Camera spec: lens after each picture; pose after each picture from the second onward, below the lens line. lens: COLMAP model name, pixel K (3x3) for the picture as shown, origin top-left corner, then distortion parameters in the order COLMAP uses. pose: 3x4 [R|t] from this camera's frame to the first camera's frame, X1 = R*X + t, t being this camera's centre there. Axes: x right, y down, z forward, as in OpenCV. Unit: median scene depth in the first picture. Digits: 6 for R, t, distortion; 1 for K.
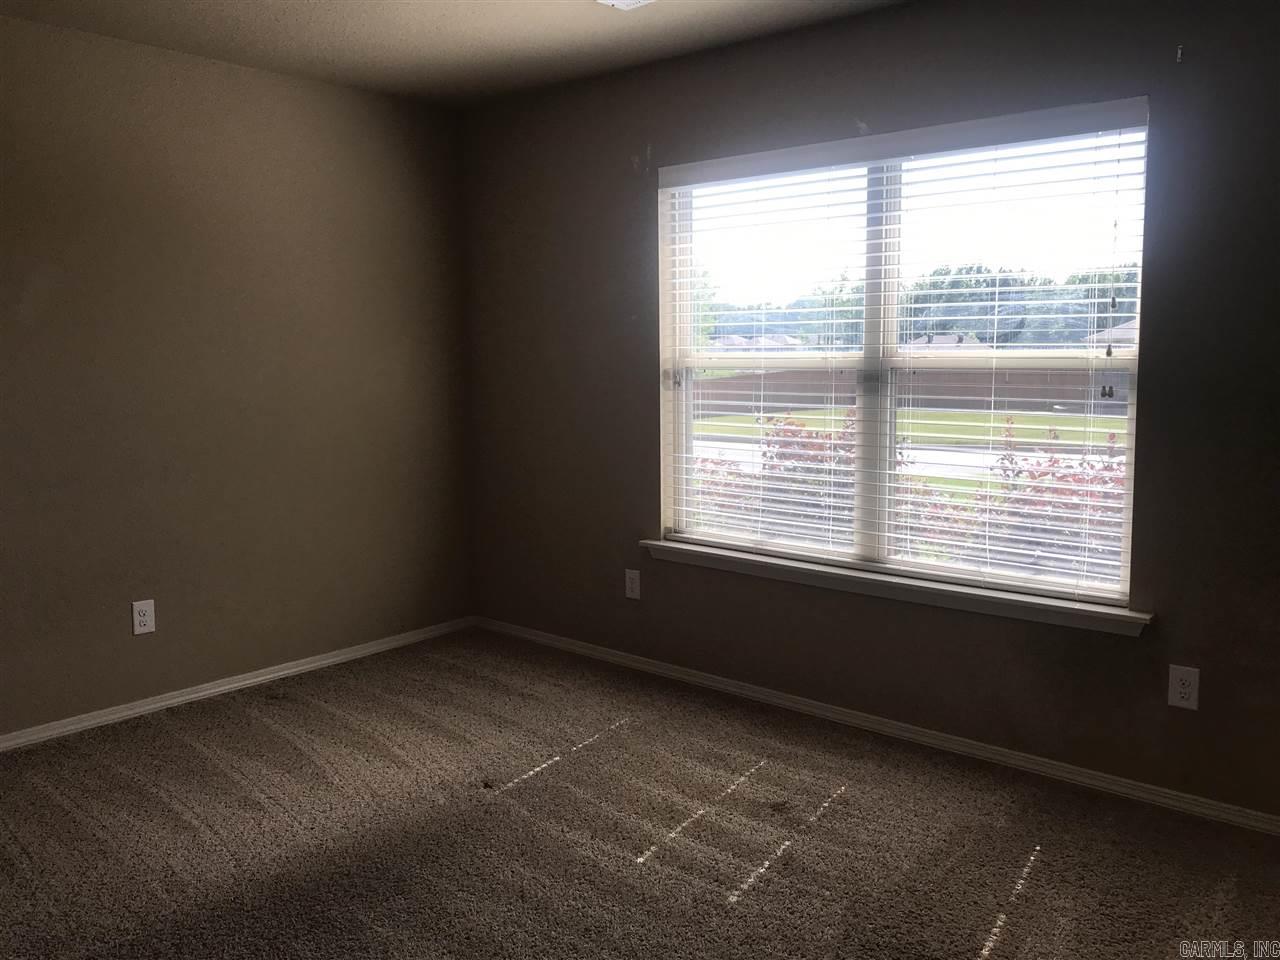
lens RADIAL K [[1043.9, 0, 640.0], [0, 1043.9, 480.0], [0, 0, 1]] dist [0.053325, -0.114771]
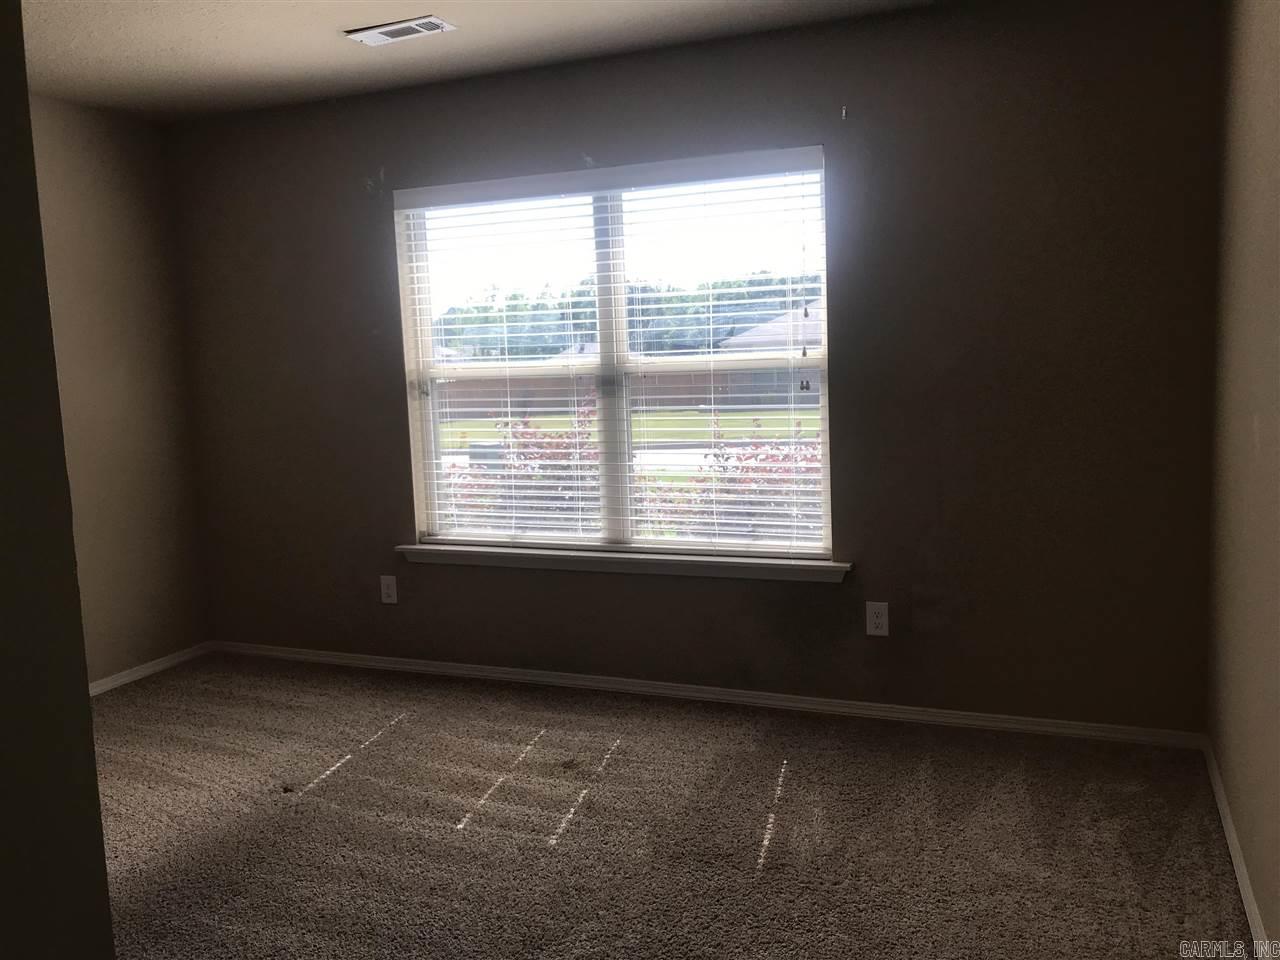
lens RADIAL K [[1043.9, 0, 640.0], [0, 1043.9, 480.0], [0, 0, 1]] dist [0.053325, -0.114771]
pose [[0.946383, -0.065693, 0.316296, -0.118040], [0.069029, 0.997614, 0.000656, 0.010820], [-0.315584, 0.021212, 0.948660, -0.087240]]
